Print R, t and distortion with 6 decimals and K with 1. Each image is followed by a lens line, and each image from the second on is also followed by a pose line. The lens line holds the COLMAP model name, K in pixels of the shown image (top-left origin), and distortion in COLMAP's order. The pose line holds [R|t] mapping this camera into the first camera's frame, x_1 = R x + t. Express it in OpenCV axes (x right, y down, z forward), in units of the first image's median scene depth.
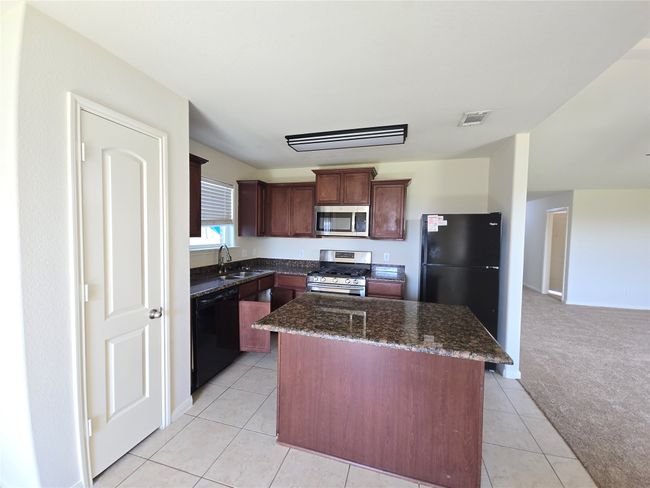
lens RADIAL K [[262.6, 0, 326.0], [0, 262.6, 245.0], [0, 0, 1]] dist [0.010406, -0.010615]
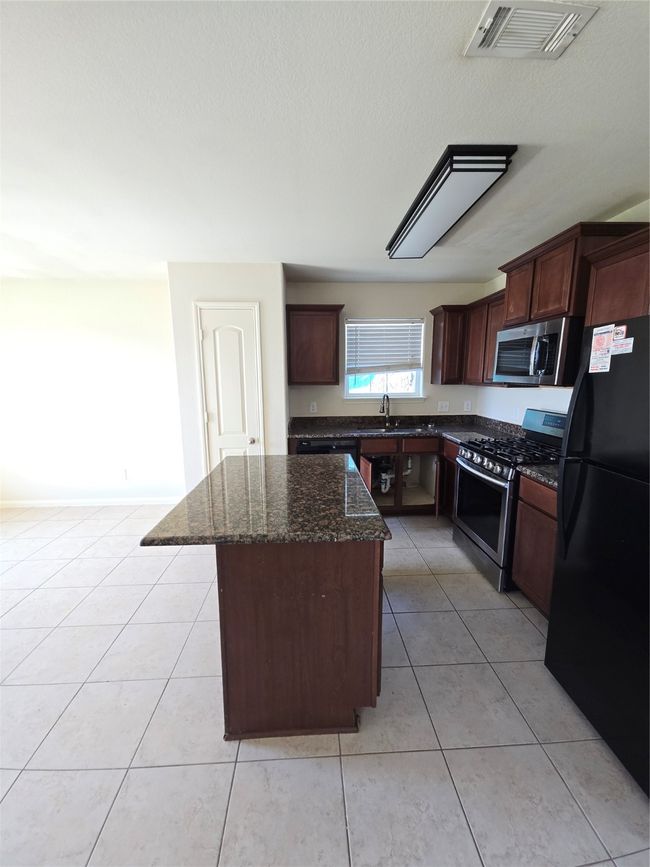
lens RADIAL K [[350.2, 0, 323.9], [0, 350.2, 433.7], [0, 0, 1]] dist [0.010406, -0.010615]
pose [[0.325456, 0.134548, -0.935936, 0.679375], [-0.030416, 0.990802, 0.131859, -0.017816], [0.945068, -0.014447, 0.326554, 0.433014]]
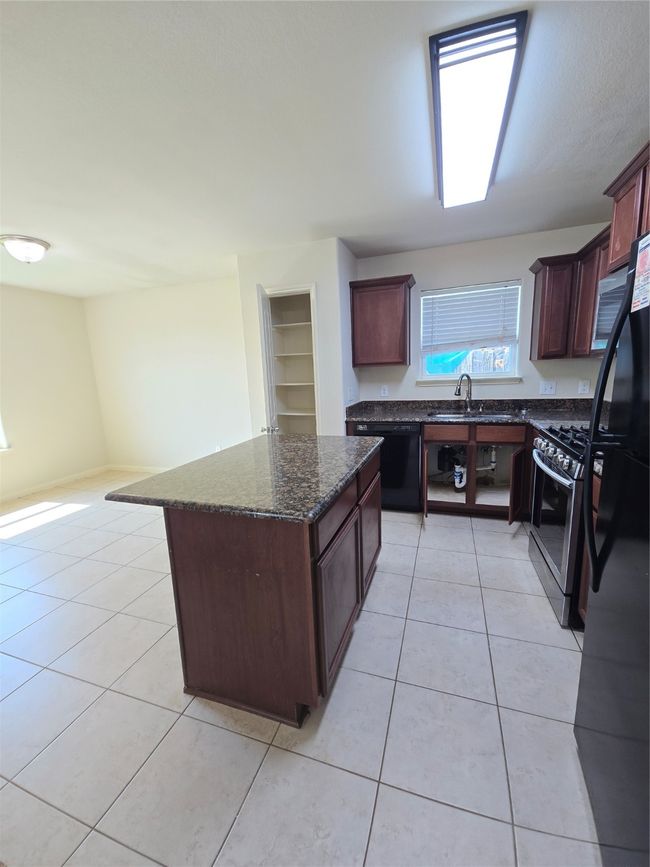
lens RADIAL K [[350.2, 0, 324.1], [0, 350.2, 434.3], [0, 0, 1]] dist [0.010406, -0.010615]
pose [[-0.050210, 0.164321, -0.985128, 0.675171], [-0.004789, 0.986321, 0.164765, 0.007257], [0.998727, 0.012991, -0.048736, 0.666106]]
